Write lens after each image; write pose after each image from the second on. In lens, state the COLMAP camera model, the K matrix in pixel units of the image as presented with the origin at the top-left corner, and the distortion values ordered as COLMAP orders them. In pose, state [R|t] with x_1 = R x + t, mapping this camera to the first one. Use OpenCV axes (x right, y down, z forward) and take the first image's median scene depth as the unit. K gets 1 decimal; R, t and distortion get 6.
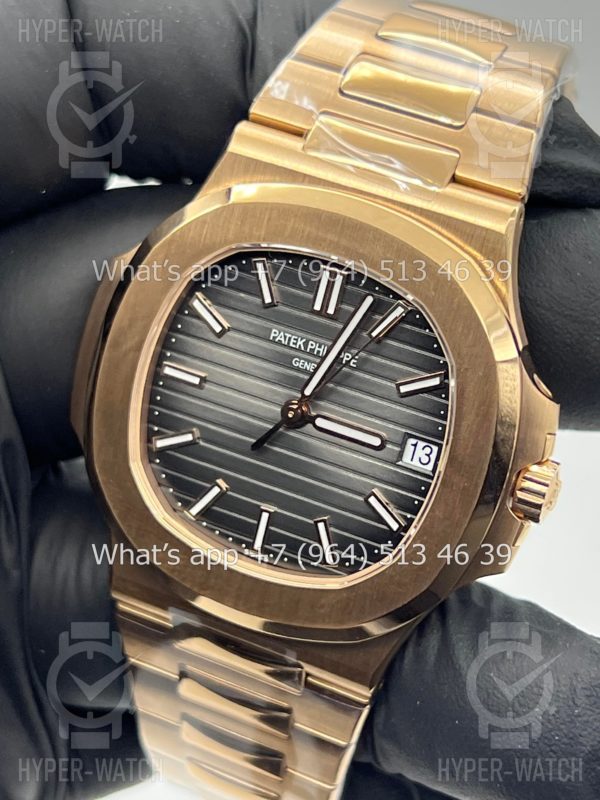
lens RADIAL K [[1804.3, 0, 302.1], [0, 1804.3, 402.5], [0, 0, 1]] dist [0.192112, 0.000000]
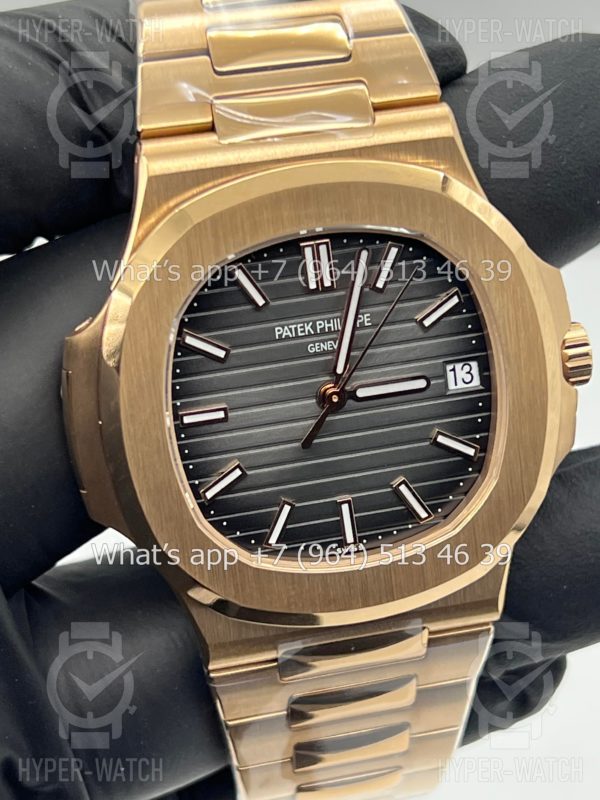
lens RADIAL K [[1804.3, 0, 296.2], [0, 1804.3, 398.9], [0, 0, 1]] dist [0.192112, 0.000000]
pose [[0.795915, -0.445879, 0.409526, -0.414109], [0.428728, 0.892719, 0.138729, -0.134785], [-0.427448, 0.065159, 0.901689, 0.143301]]
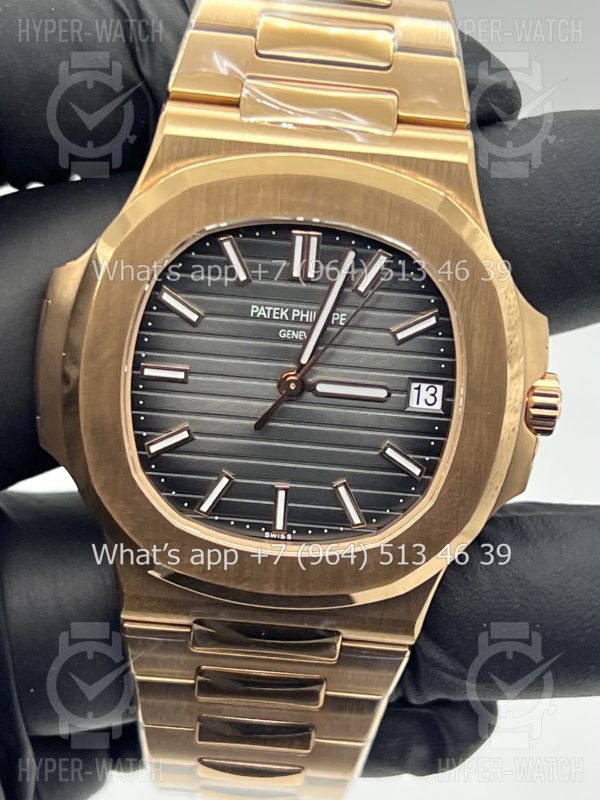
lens RADIAL K [[1804.3, 0, 300.5], [0, 1804.3, 395.9], [0, 0, 1]] dist [0.192112, 0.000000]
pose [[0.924614, -0.226149, 0.306506, -0.302744], [0.218405, 0.974023, 0.059818, -0.045913], [-0.312071, 0.011634, 0.949987, 0.067536]]
